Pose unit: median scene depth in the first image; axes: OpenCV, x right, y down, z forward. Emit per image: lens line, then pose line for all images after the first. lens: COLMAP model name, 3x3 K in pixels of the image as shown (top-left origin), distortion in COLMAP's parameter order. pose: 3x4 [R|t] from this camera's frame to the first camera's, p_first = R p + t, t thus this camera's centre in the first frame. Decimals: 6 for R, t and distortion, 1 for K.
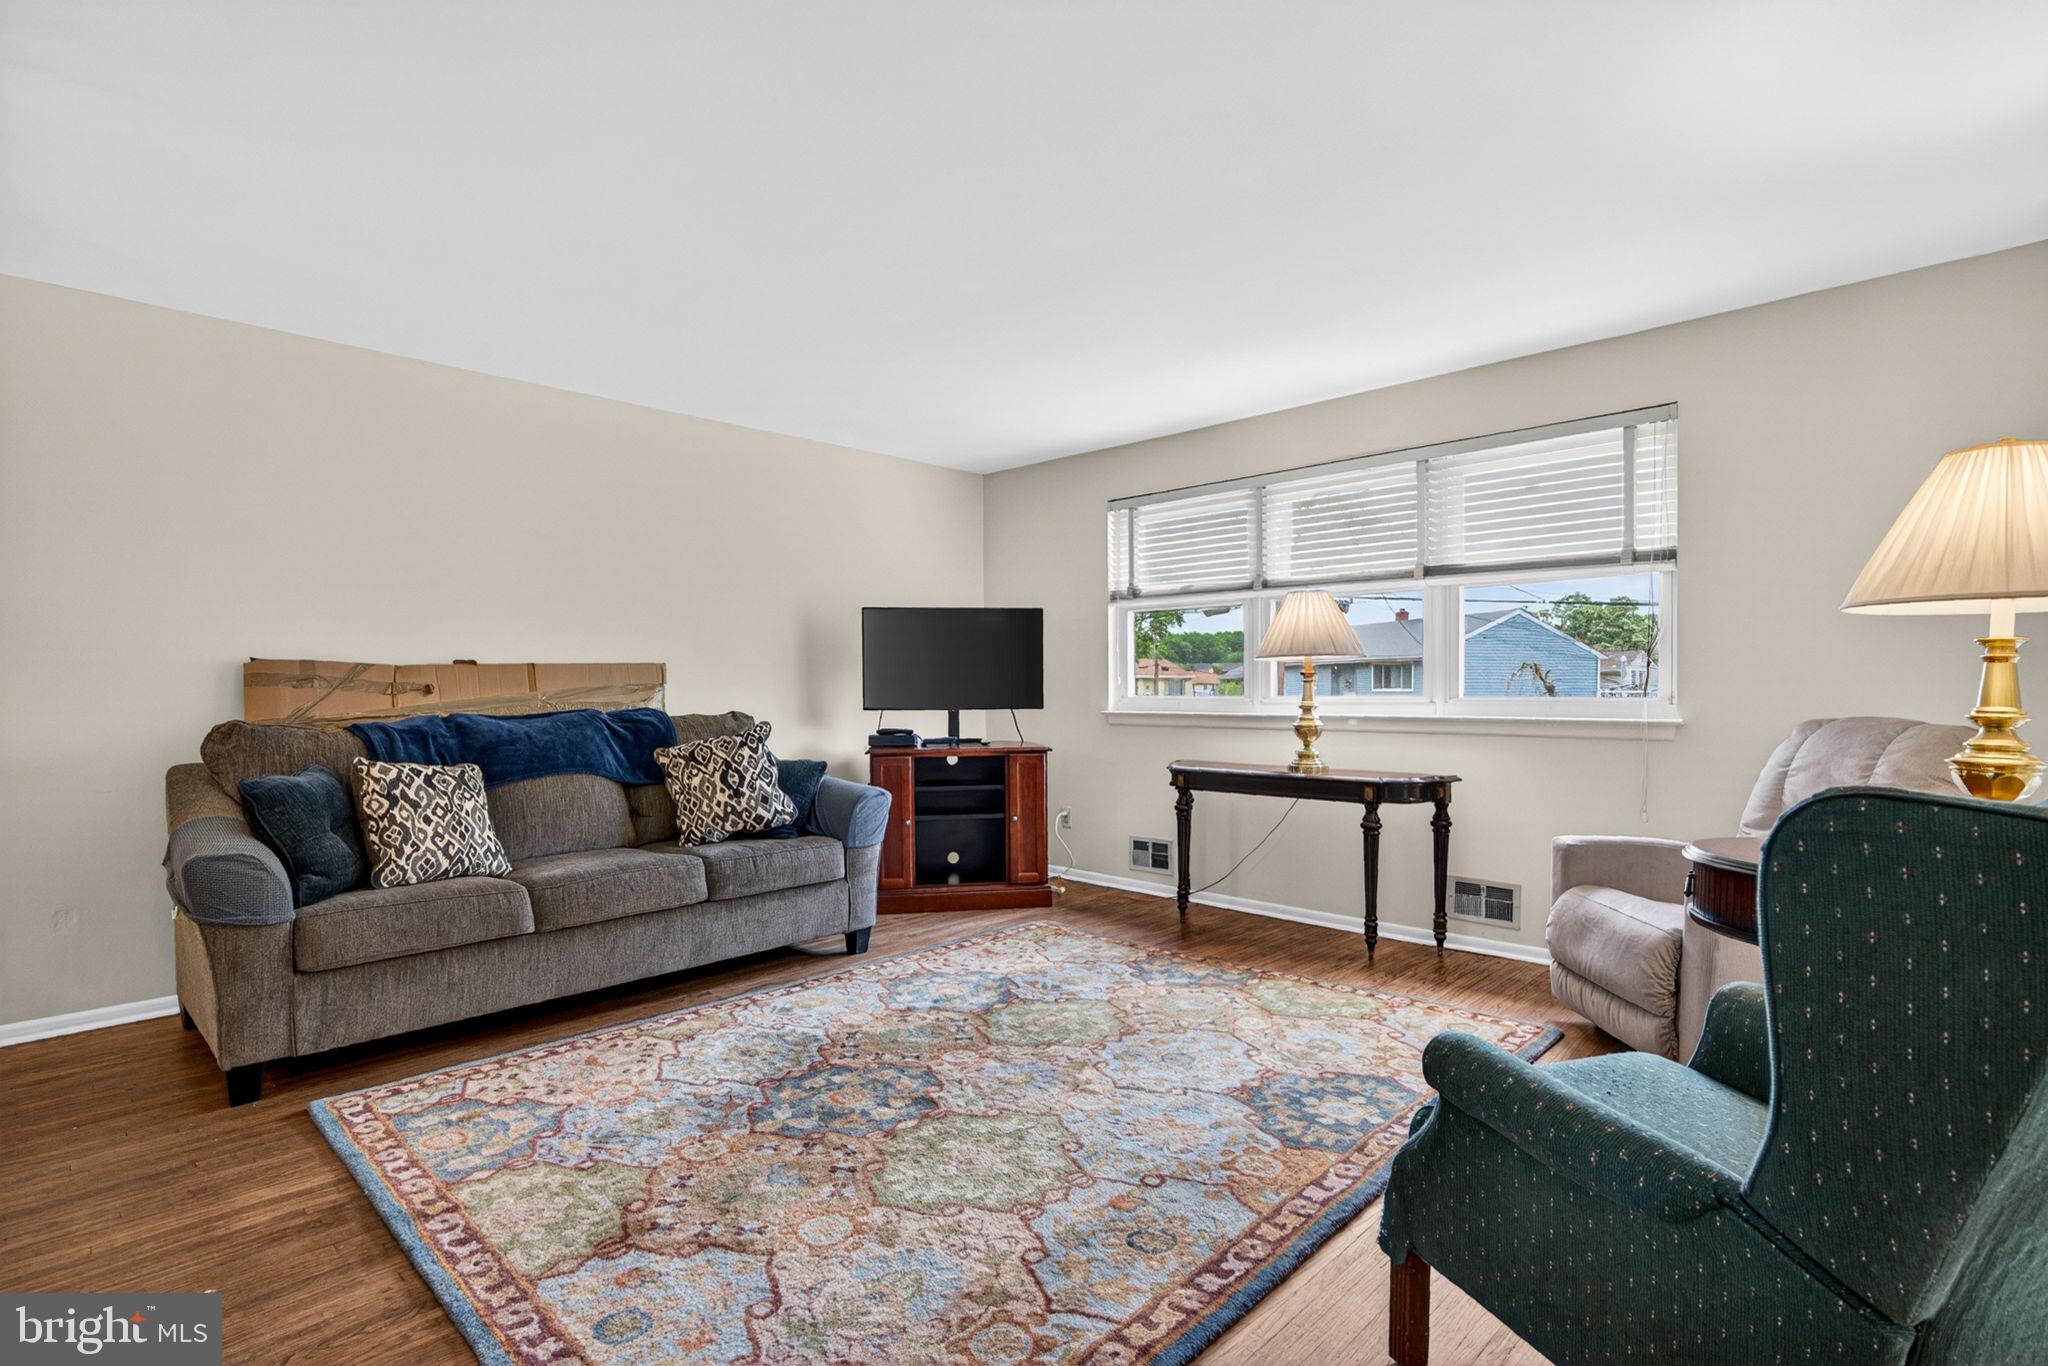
lens RADIAL K [[947.9, 0, 1017.5], [0, 947.9, 693.5], [0, 0, 1]] dist [-0.003328, 0.002826]
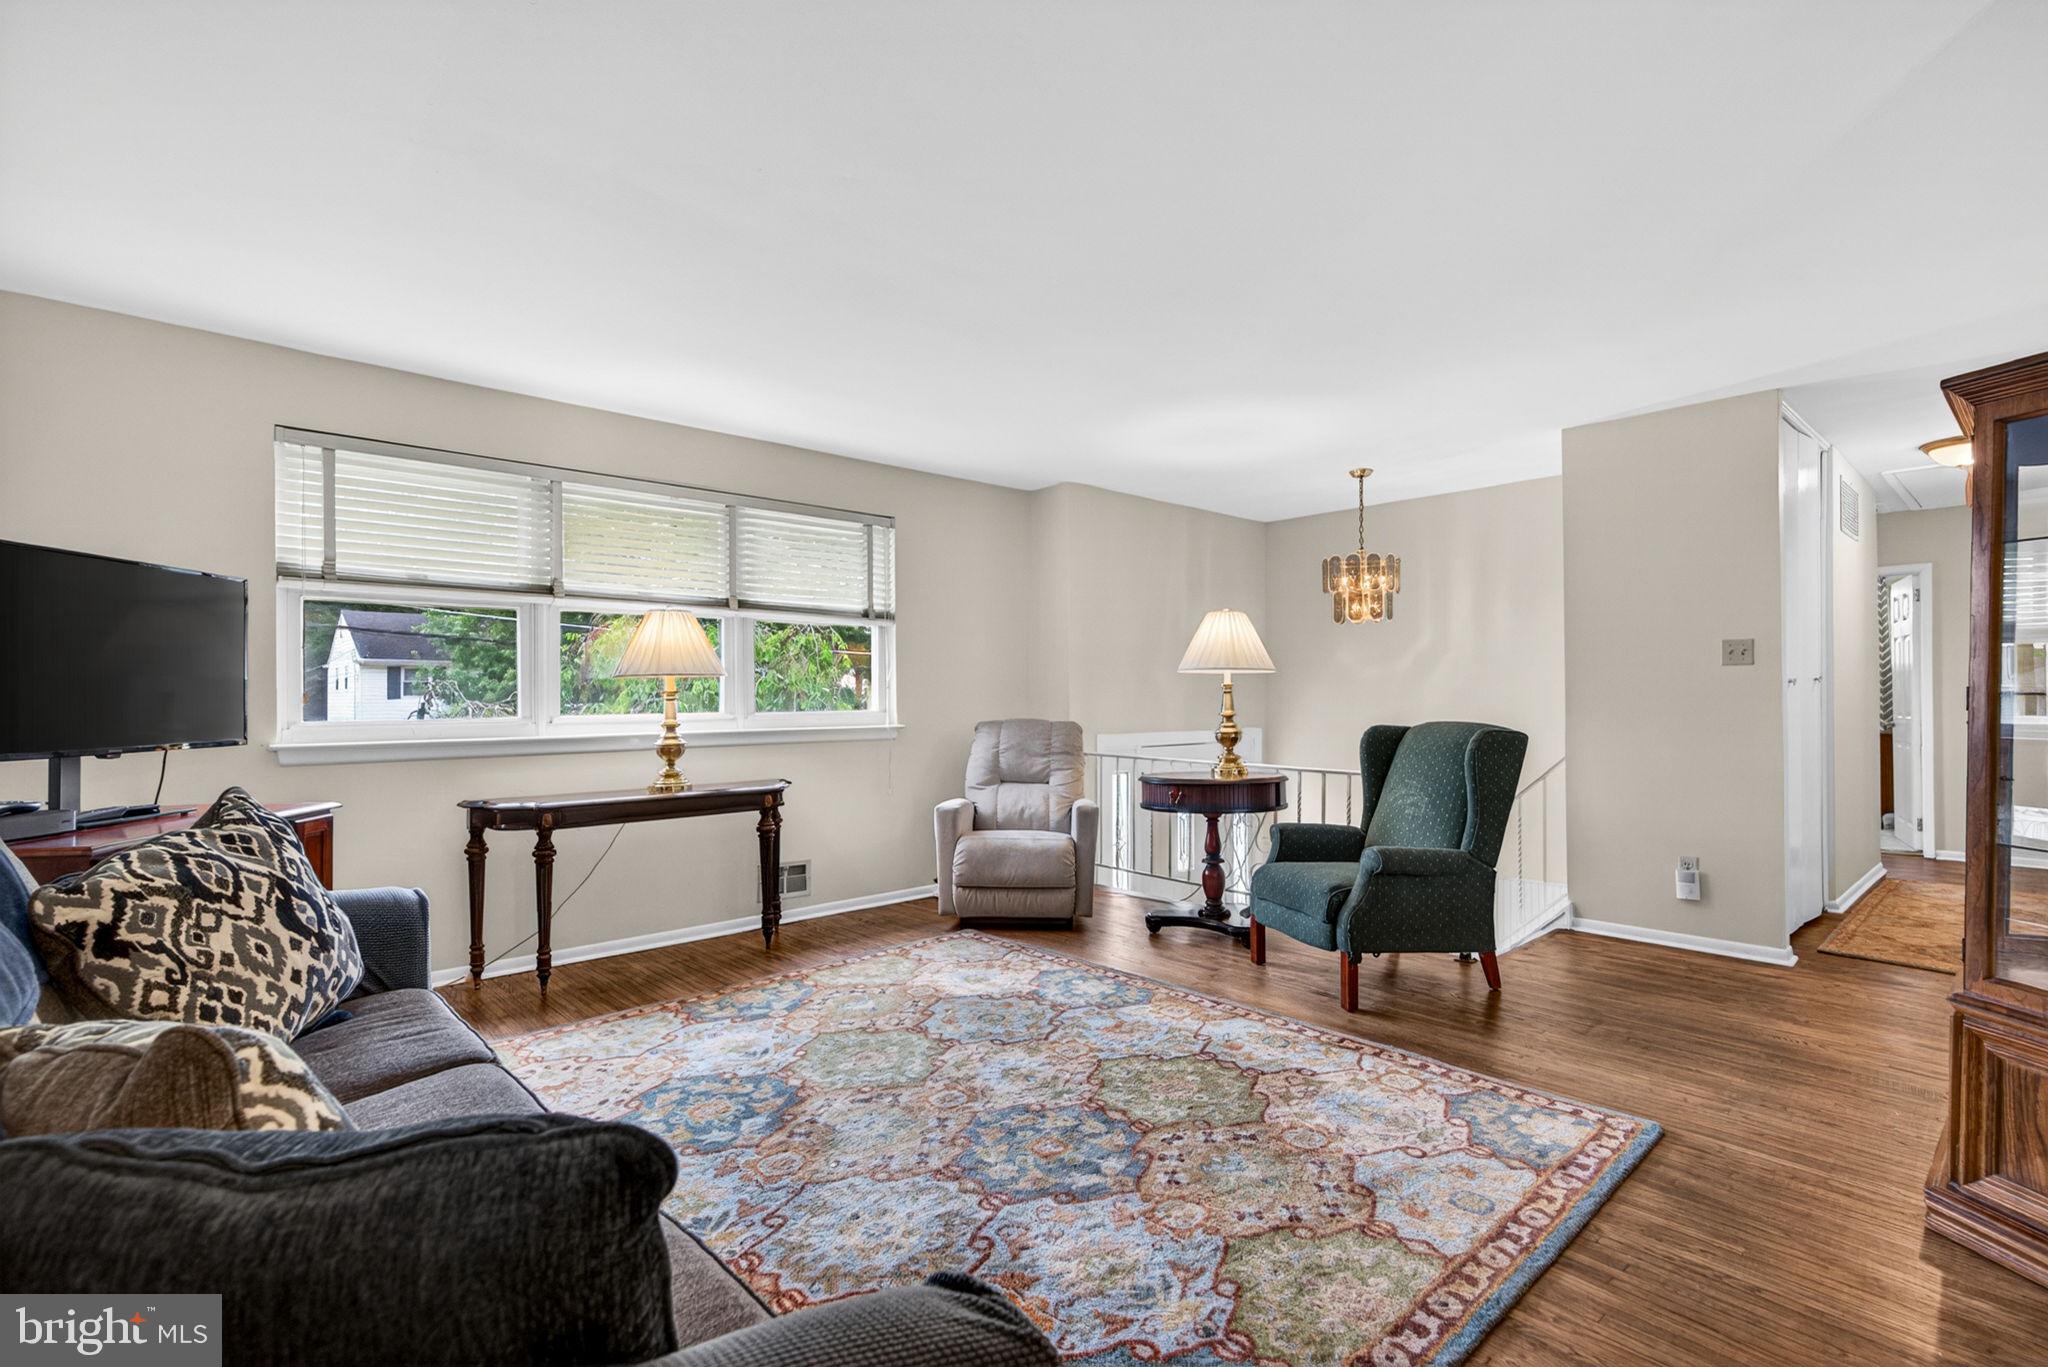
lens RADIAL K [[947.9, 0, 1010.5], [0, 947.9, 689.1], [0, 0, 1]] dist [-0.003328, 0.002826]
pose [[0.079951, 0.012099, 0.996725, -0.722272], [0.011684, 0.999846, -0.013074, -0.007988], [-0.996730, 0.012691, 0.079797, 0.621625]]
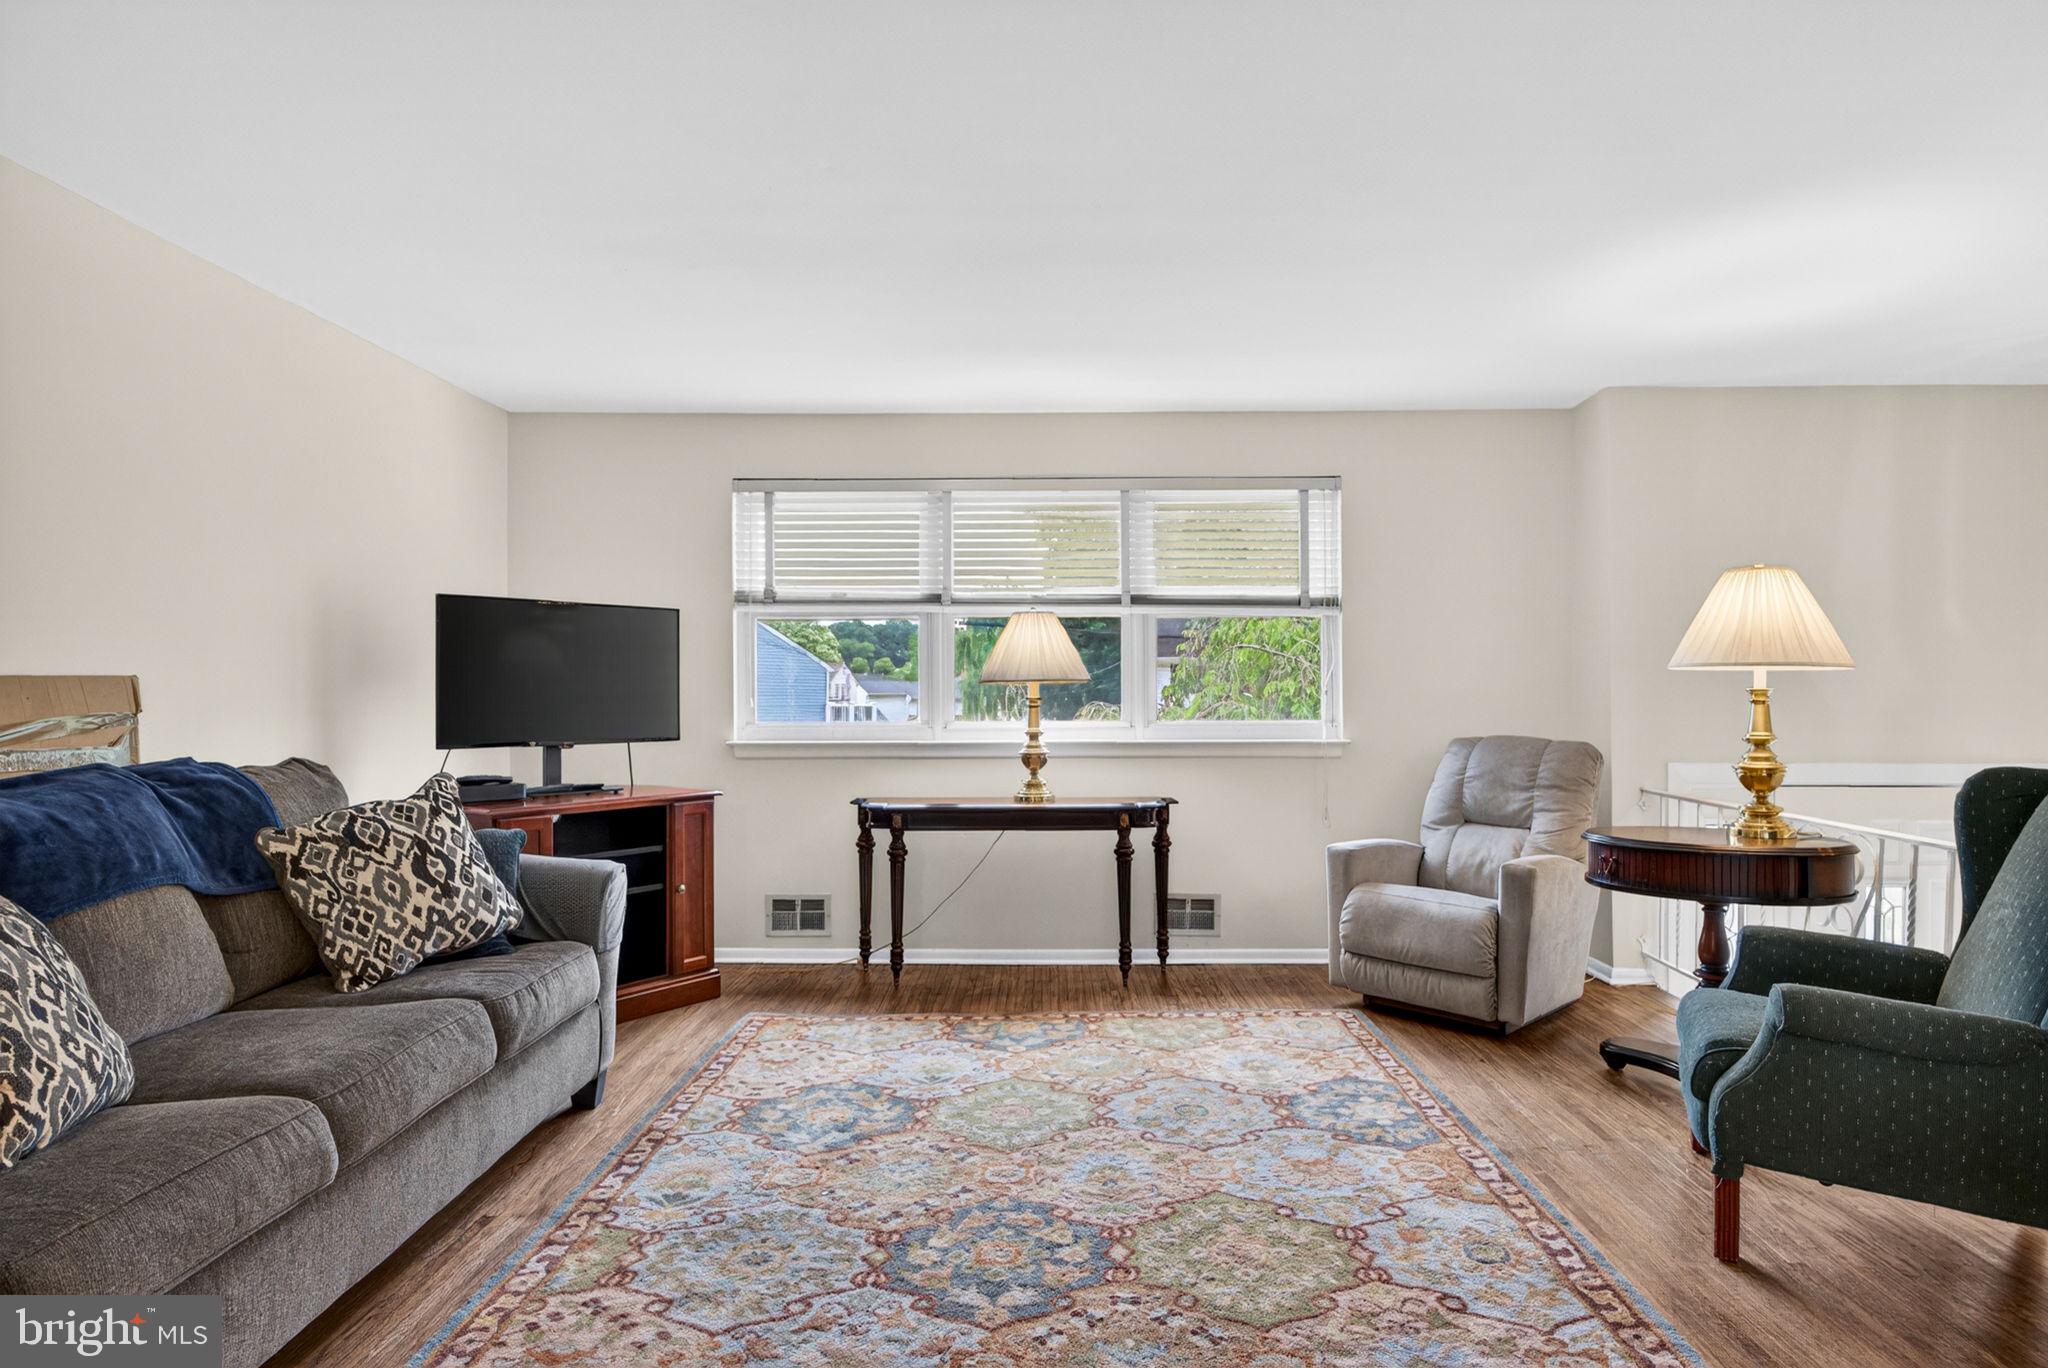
lens RADIAL K [[1125.9, 0, 1013.8], [0, 1125.9, 693.9], [0, 0, 1]] dist [0.001749, -0.000185]
pose [[0.740551, 0.005283, 0.671979, -0.513001], [0.003169, 0.999931, -0.011354, -0.014329], [-0.671993, 0.010538, 0.740483, 0.197350]]
